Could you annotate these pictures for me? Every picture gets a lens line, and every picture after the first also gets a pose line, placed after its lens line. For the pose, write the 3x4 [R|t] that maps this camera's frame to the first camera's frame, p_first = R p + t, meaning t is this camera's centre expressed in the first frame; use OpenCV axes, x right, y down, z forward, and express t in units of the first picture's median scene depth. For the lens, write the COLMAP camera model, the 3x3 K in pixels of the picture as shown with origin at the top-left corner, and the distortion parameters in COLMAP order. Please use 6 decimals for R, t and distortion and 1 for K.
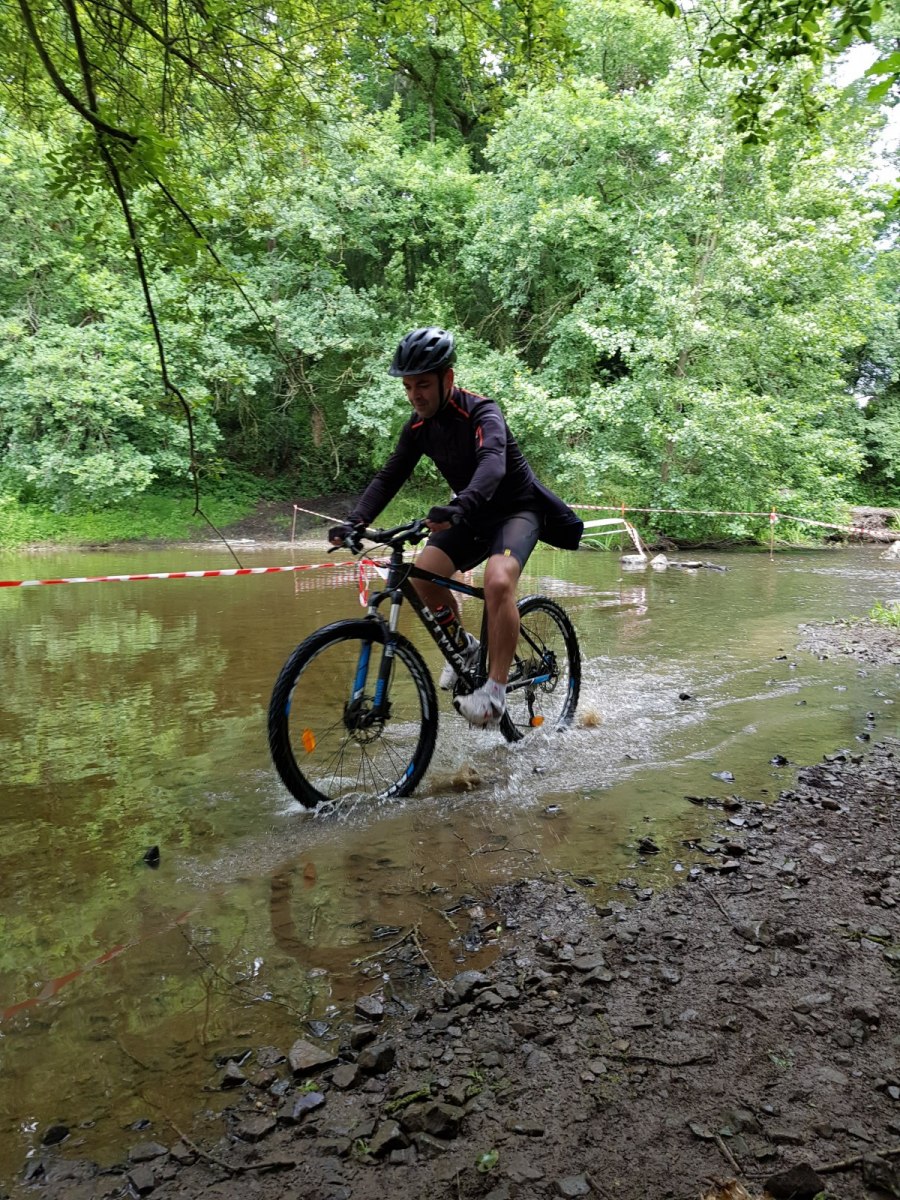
lens RADIAL K [[900.4, 0, 469.2], [0, 900.4, 603.2], [0, 0, 1]] dist [0.020818, -0.056429]
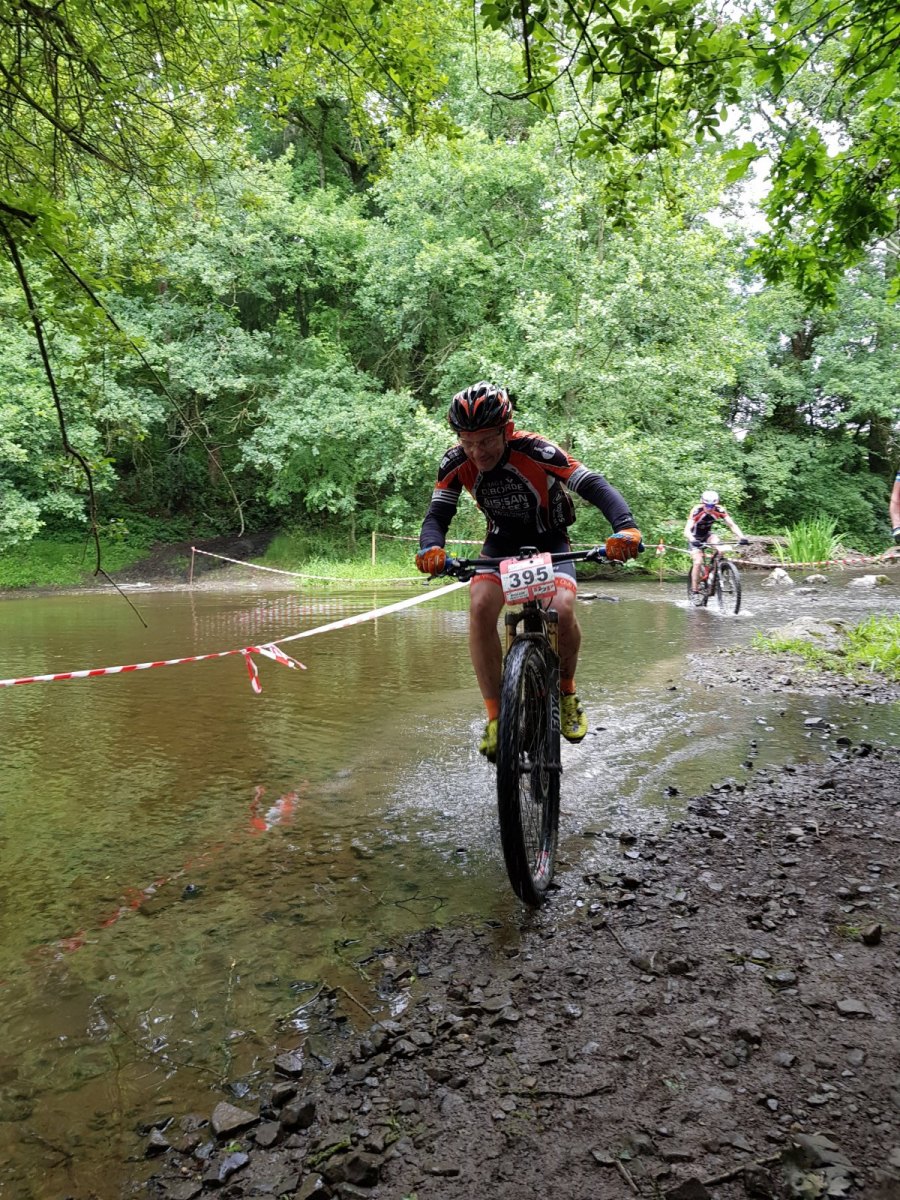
lens RADIAL K [[894.3, 0, 462.7], [0, 894.3, 596.3], [0, 0, 1]] dist [0.029068, -0.063472]
pose [[0.994412, -0.031673, 0.100701, 0.001377], [0.035975, 0.998503, -0.041198, -0.035052], [-0.099246, 0.044591, 0.994063, -0.060361]]
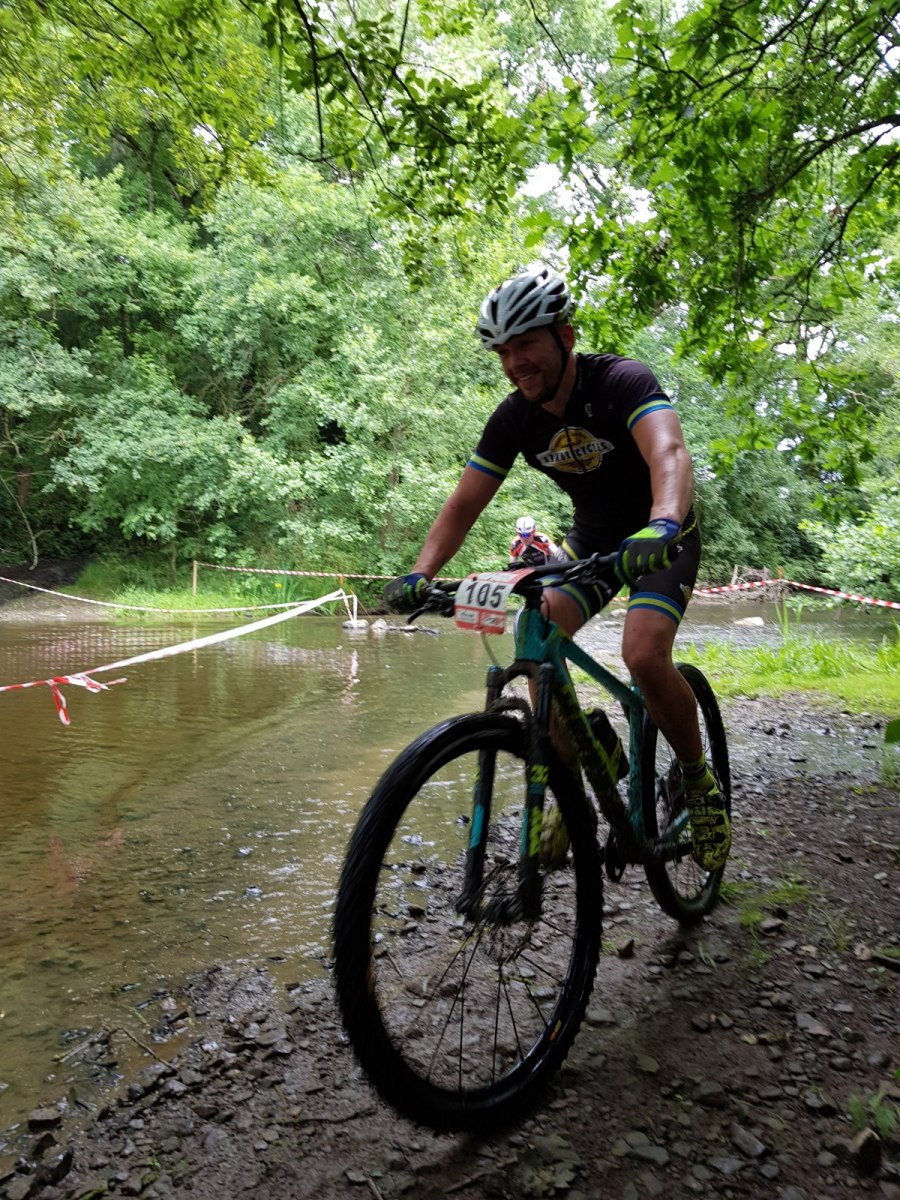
lens RADIAL K [[889.1, 0, 458.6], [0, 889.1, 579.3], [0, 0, 1]] dist [0.006824, -0.039215]
pose [[0.959254, -0.010034, 0.282369, 0.049683], [0.035921, 0.995591, -0.086651, -0.045556], [-0.280254, 0.093264, 0.955385, -0.122838]]
